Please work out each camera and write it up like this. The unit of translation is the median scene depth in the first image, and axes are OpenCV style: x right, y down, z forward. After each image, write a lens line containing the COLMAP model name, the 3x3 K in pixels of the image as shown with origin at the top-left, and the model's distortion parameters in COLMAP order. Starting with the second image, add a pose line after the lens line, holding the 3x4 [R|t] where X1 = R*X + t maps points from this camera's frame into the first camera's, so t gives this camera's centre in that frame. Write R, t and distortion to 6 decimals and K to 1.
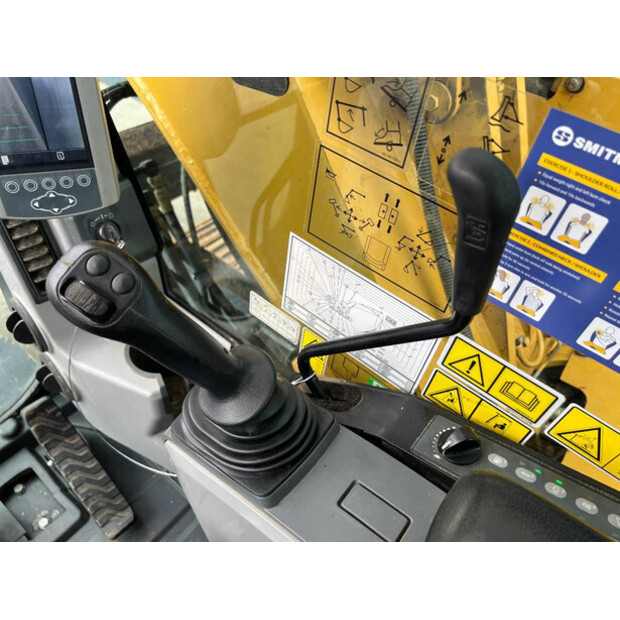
lens RADIAL K [[466.1, 0, 310.0], [0, 466.1, 310.0], [0, 0, 1]] dist [0.016084, -0.004056]
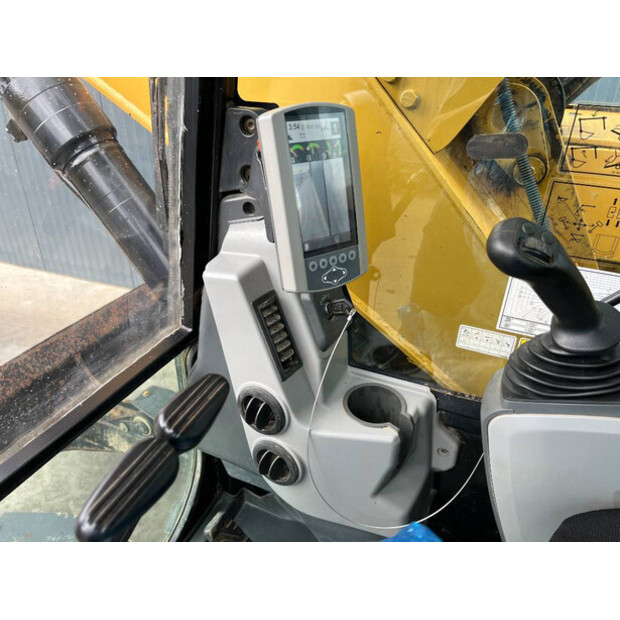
lens RADIAL K [[466.1, 0, 310.0], [0, 466.1, 310.0], [0, 0, 1]] dist [0.016084, -0.004056]
pose [[0.962038, -0.215773, 0.167110, -0.847104], [0.254627, 0.930013, -0.265031, 0.175951], [-0.098228, 0.297521, 0.949649, -0.164193]]
